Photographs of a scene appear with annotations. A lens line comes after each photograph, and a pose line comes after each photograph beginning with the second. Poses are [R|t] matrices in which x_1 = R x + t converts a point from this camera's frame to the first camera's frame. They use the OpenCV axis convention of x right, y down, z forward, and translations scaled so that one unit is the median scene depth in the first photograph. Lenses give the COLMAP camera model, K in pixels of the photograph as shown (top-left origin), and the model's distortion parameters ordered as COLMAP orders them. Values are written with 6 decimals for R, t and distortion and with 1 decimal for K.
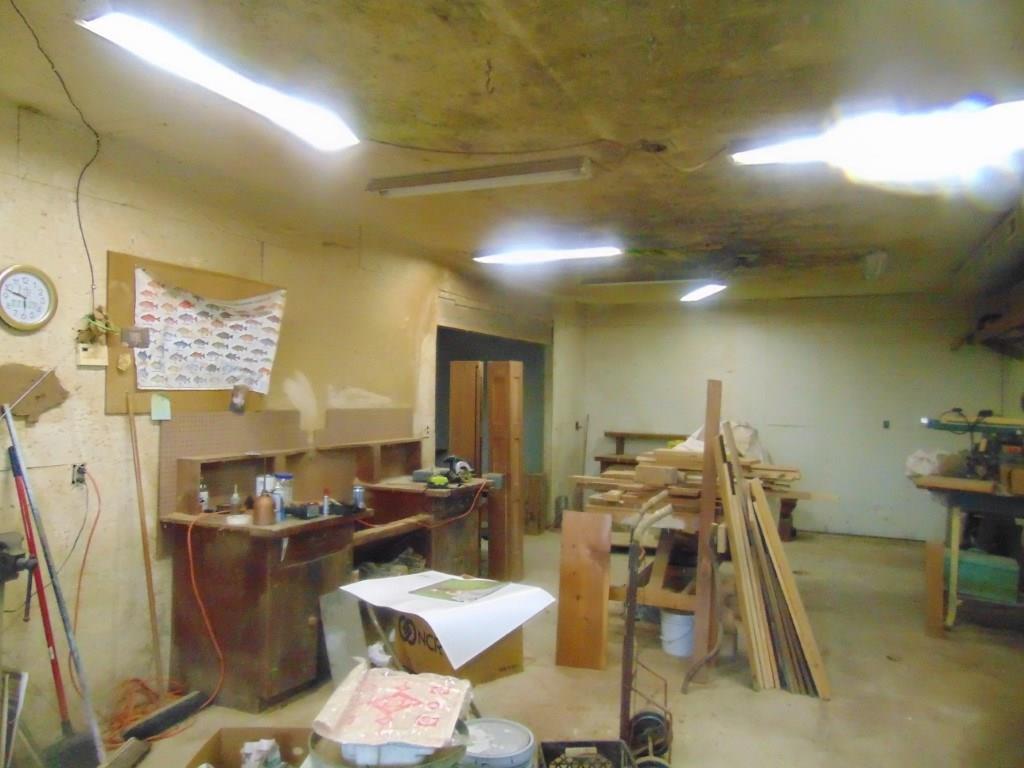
lens RADIAL K [[774.9, 0, 512.0], [0, 774.9, 384.0], [0, 0, 1]] dist [-0.041721, 0.091397]
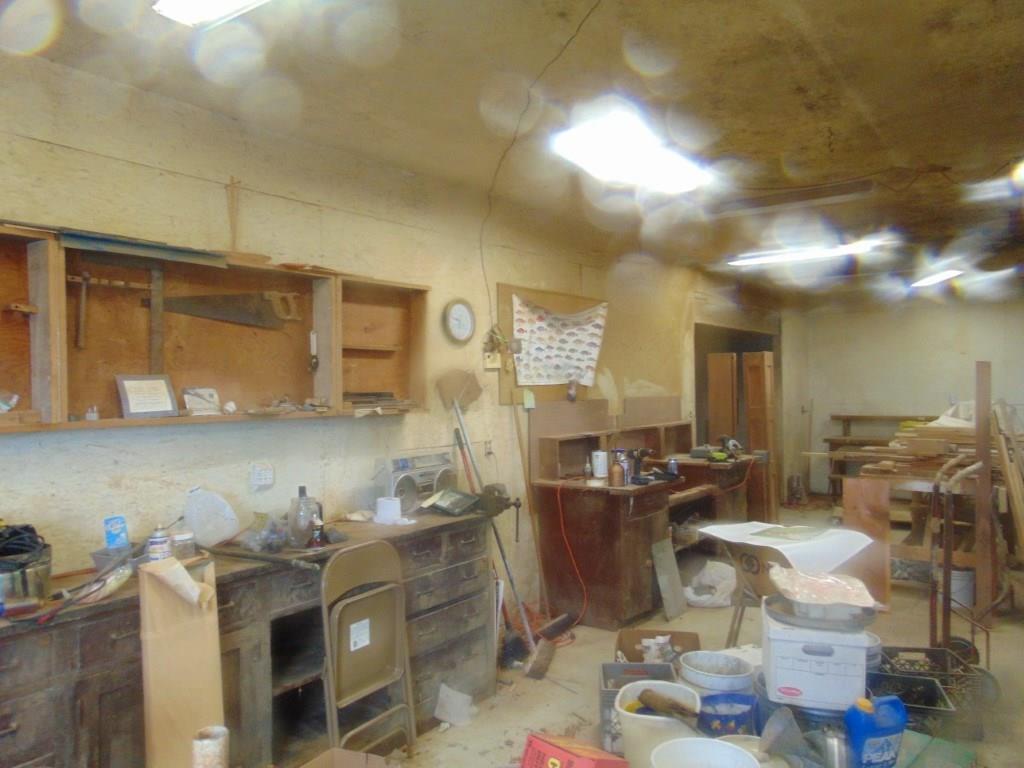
lens RADIAL K [[774.9, 0, 512.0], [0, 774.9, 384.0], [0, 0, 1]] dist [-0.041721, 0.091397]
pose [[0.976447, -0.033352, -0.213166, -0.189492], [0.035343, 0.999360, 0.005532, -0.002481], [0.212845, -0.012935, 0.977000, -0.272102]]
